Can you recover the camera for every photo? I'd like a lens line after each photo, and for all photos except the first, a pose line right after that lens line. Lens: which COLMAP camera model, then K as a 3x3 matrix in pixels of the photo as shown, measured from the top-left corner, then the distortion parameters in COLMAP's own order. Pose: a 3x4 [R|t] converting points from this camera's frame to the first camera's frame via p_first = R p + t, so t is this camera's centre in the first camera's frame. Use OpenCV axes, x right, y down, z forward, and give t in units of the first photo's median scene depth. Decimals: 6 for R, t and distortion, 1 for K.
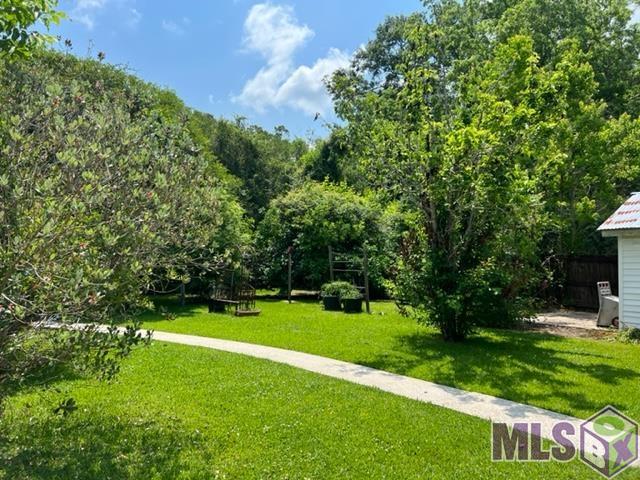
lens RADIAL K [[483.0, 0, 317.3], [0, 483.0, 238.9], [0, 0, 1]] dist [0.049107, -0.051107]
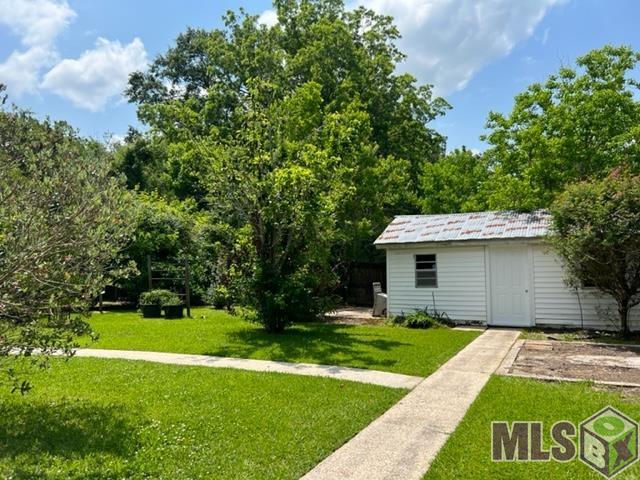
lens RADIAL K [[483.0, 0, 320.0], [0, 483.0, 240.8], [0, 0, 1]] dist [0.049107, -0.051107]
pose [[0.909800, 0.013946, 0.414813, -0.093621], [-0.007947, 0.999837, -0.016184, -0.003488], [-0.414971, 0.011427, 0.909763, -0.122106]]
